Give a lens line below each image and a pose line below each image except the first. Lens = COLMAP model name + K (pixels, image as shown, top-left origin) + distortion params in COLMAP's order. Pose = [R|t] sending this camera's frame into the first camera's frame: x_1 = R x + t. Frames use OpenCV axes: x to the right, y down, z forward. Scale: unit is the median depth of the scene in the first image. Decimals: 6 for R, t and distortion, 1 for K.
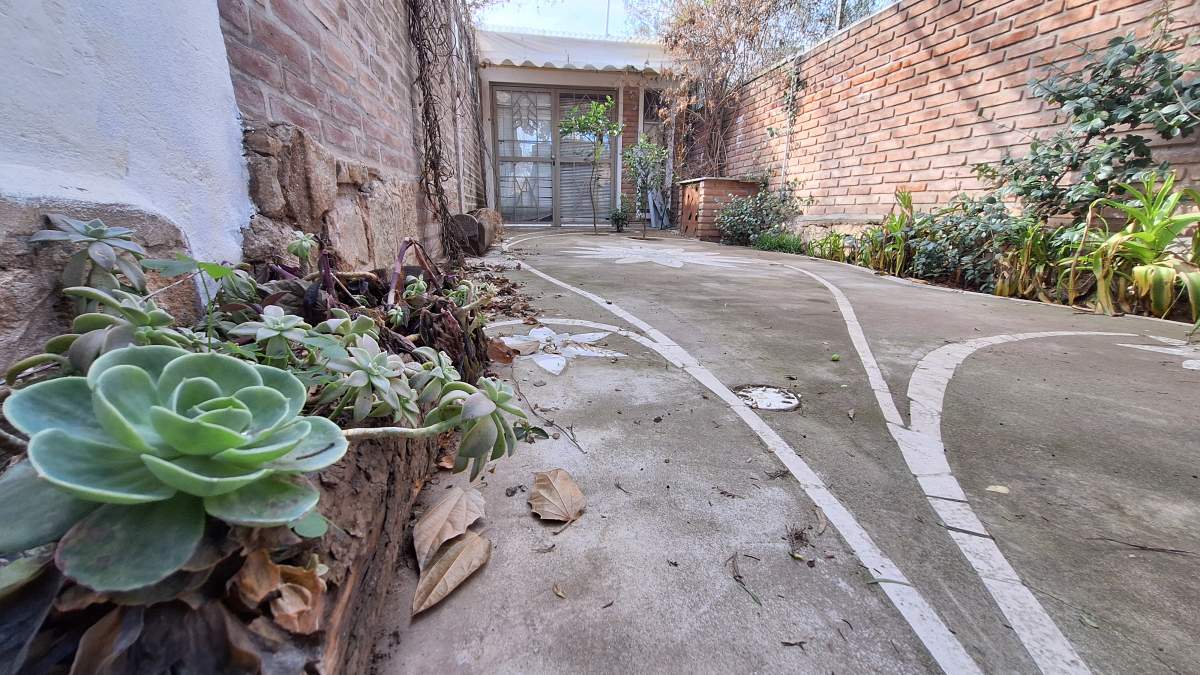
lens RADIAL K [[471.6, 0, 594.4], [0, 471.6, 344.1], [0, 0, 1]] dist [-0.007950, 0.000855]
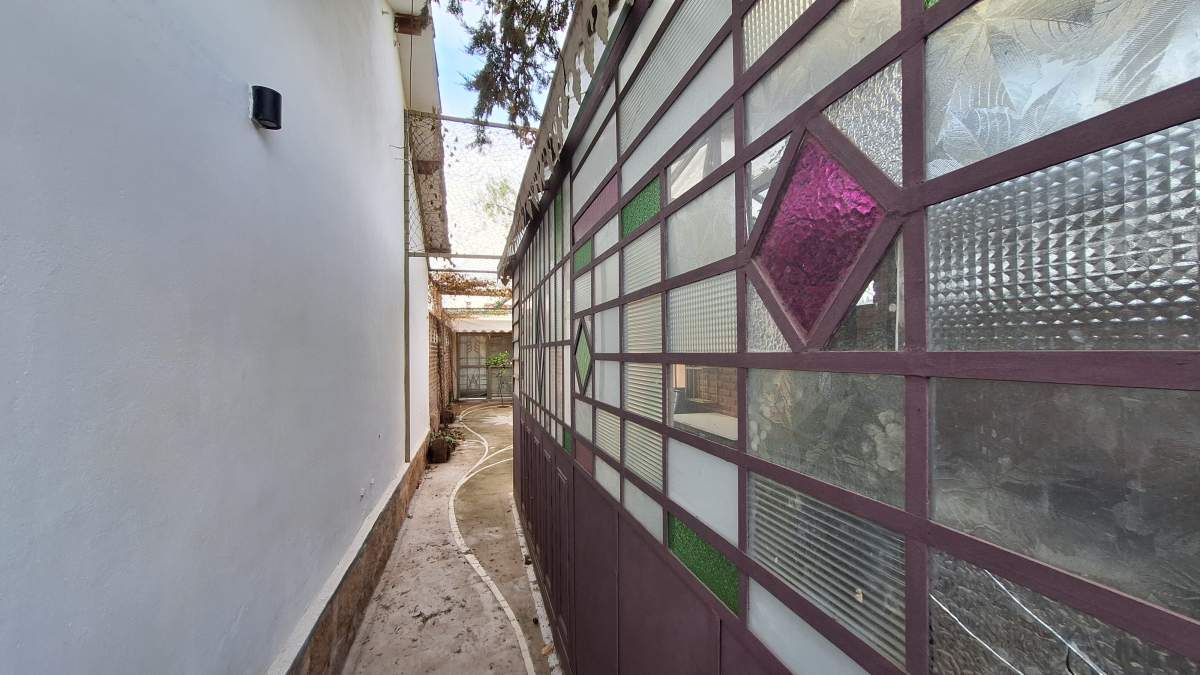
lens RADIAL K [[471.6, 0, 601.8], [0, 471.6, 345.2], [0, 0, 1]] dist [-0.007950, 0.000855]
pose [[0.994707, -0.021453, 0.100490, 0.213292], [0.048417, 0.960449, -0.274213, 0.106538], [-0.090633, 0.277627, 0.956404, -1.072178]]
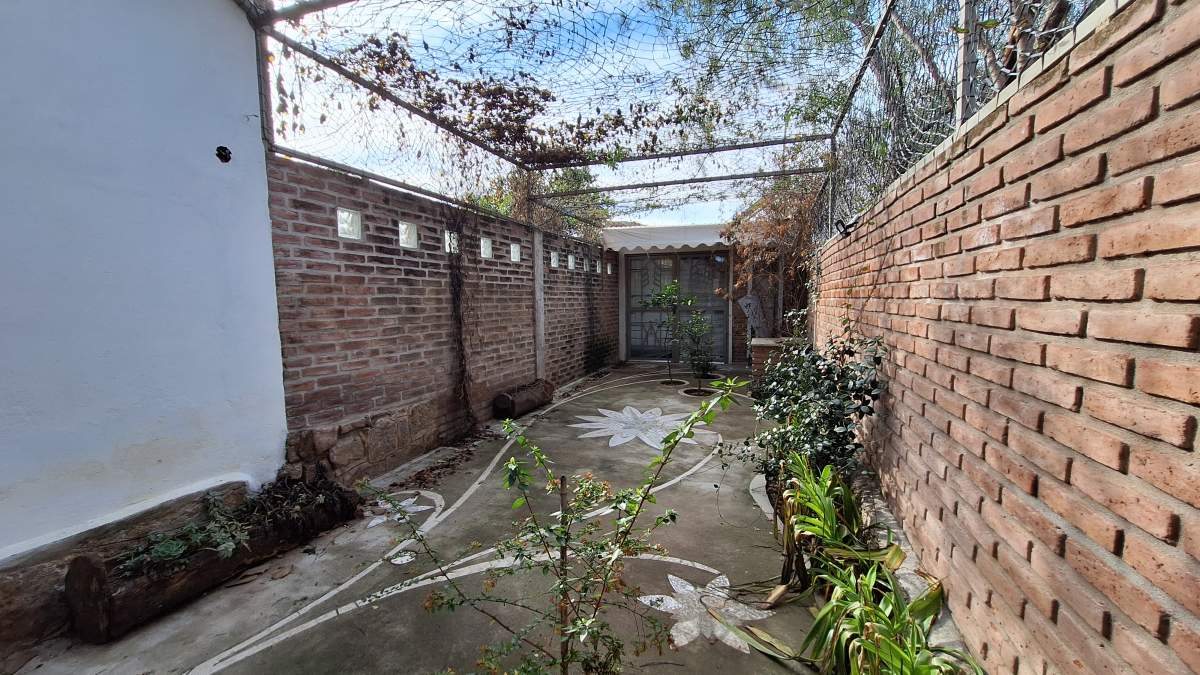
lens RADIAL K [[471.6, 0, 604.0], [0, 471.6, 340.4], [0, 0, 1]] dist [-0.007950, 0.000855]
pose [[0.879783, 0.018474, -0.475016, 0.360165], [-0.106610, 0.981459, -0.159284, -0.106788], [0.463266, 0.190777, 0.865441, -0.128192]]
